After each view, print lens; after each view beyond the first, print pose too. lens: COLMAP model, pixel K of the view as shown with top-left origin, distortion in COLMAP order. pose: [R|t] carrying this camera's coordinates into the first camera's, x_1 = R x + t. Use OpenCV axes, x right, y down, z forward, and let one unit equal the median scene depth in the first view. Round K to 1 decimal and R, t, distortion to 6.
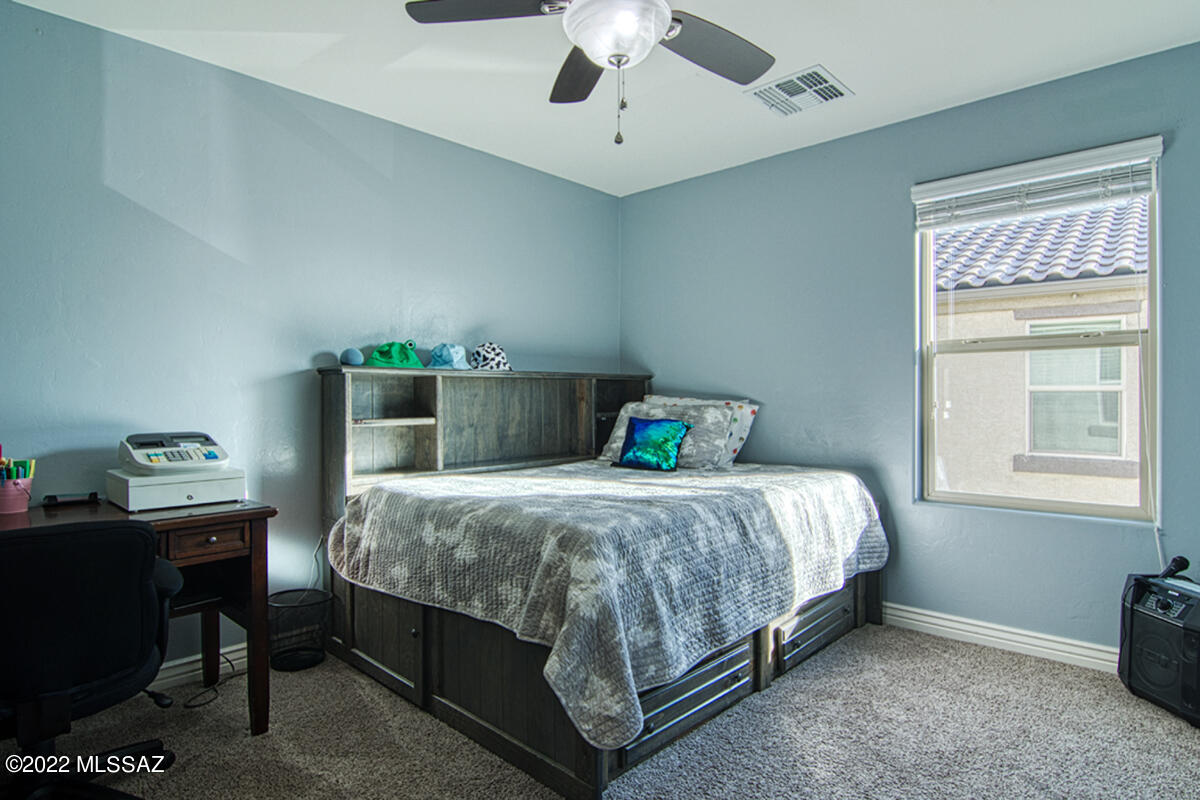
lens RADIAL K [[654.0, 0, 601.2], [0, 654.0, 397.6], [0, 0, 1]] dist [0.001060, 0.000074]
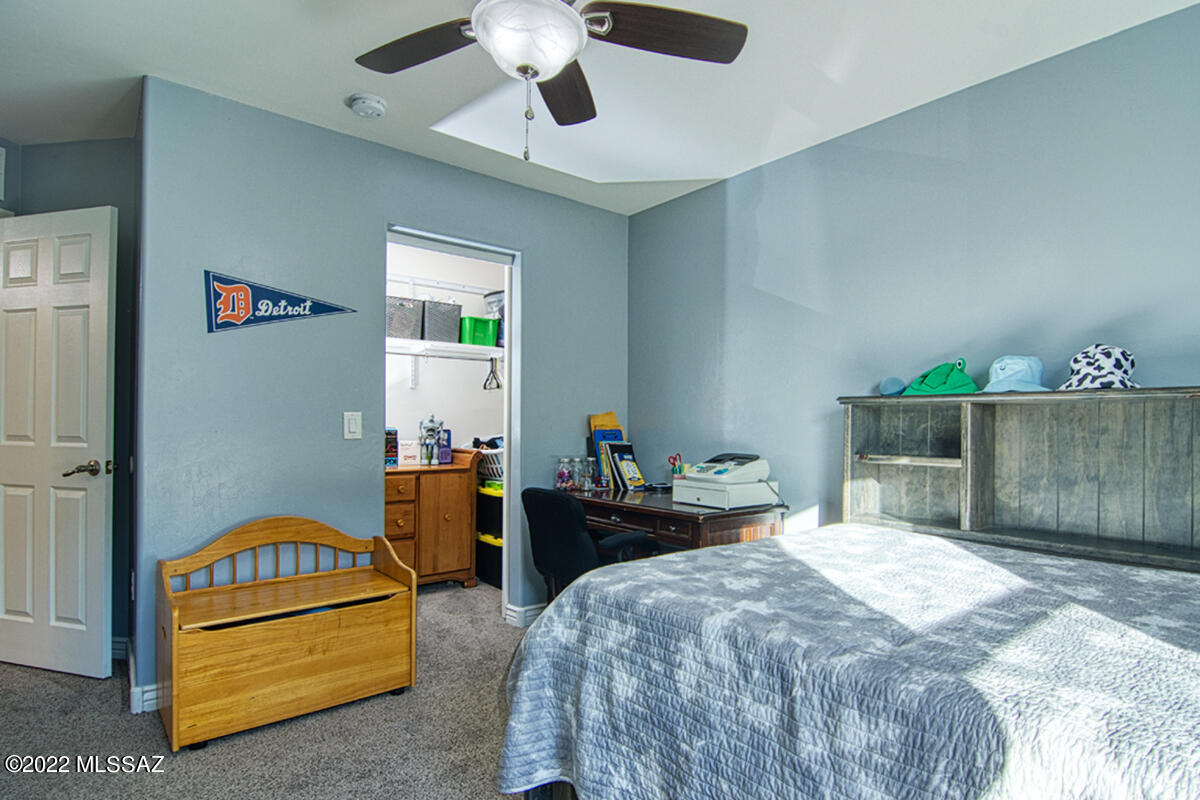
lens RADIAL K [[615.7, 0, 601.1], [0, 615.7, 408.7], [0, 0, 1]] dist [-0.001506, -0.000169]
pose [[-0.120797, -0.022695, -0.992418, 0.687716], [-0.010358, 0.999713, -0.021601, -0.010983], [0.992623, 0.007670, -0.120997, 0.928096]]
